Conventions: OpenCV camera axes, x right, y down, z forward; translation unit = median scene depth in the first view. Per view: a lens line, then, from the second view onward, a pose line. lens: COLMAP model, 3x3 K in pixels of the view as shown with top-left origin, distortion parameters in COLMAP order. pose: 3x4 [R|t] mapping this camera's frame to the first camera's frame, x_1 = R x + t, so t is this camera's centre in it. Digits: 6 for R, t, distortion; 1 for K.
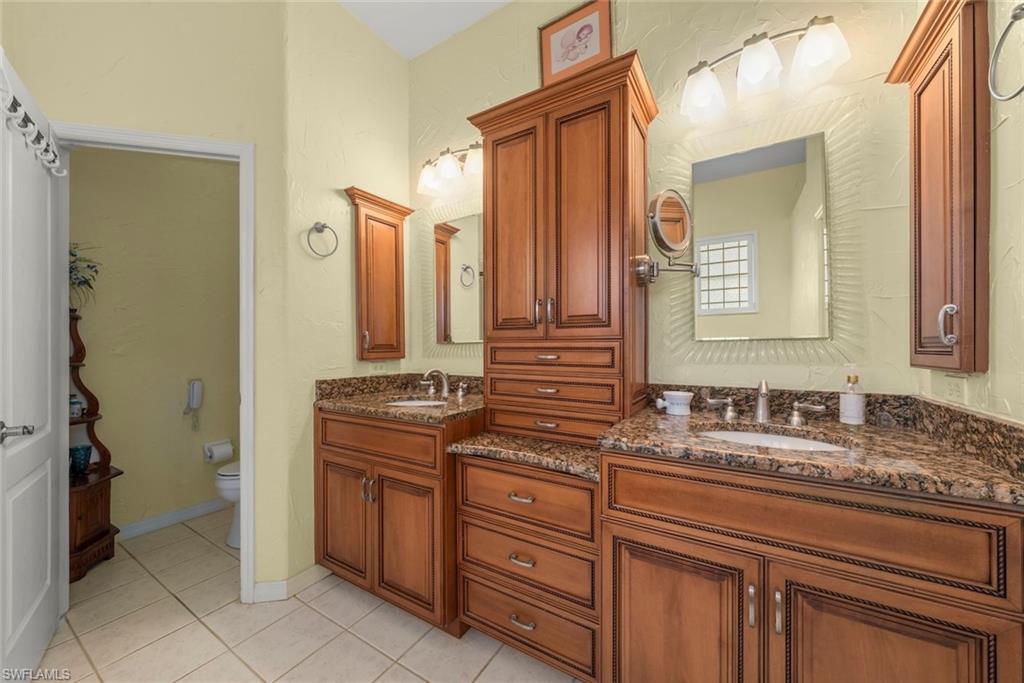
lens RADIAL K [[366.1, 0, 513.9], [0, 366.1, 342.5], [0, 0, 1]] dist [-0.002422, 0.000258]
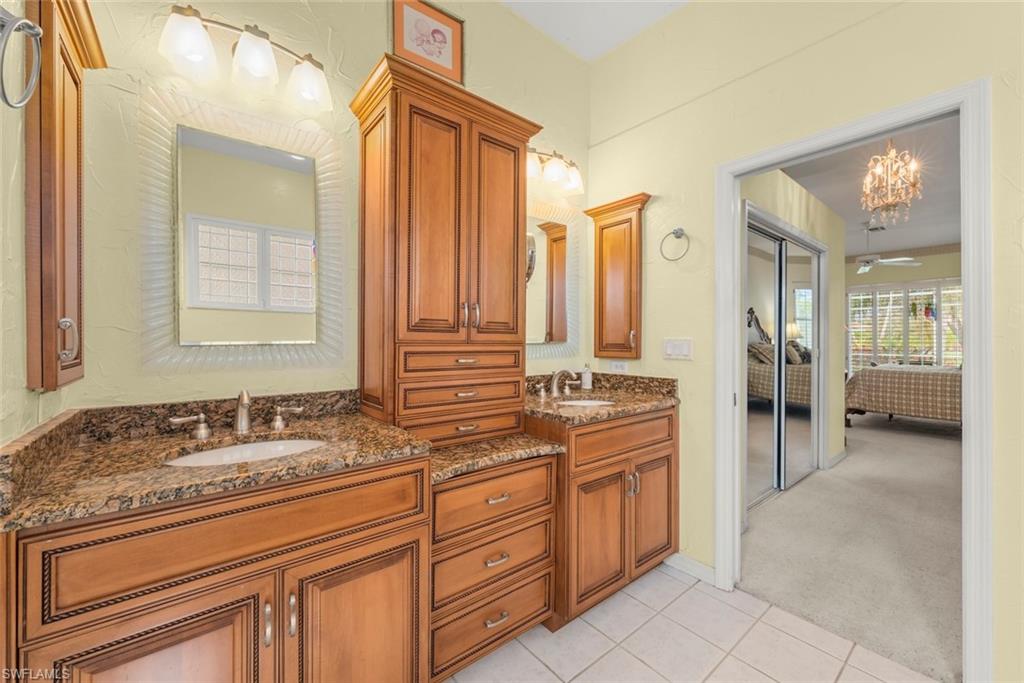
lens RADIAL K [[384.5, 0, 514.5], [0, 384.5, 344.1], [0, 0, 1]] dist [-0.001360, -0.000059]
pose [[0.355396, 0.014973, 0.934596, -0.833649], [-0.003965, 0.999887, -0.014512, 0.008816], [-0.934707, 0.001452, 0.355416, 0.498355]]
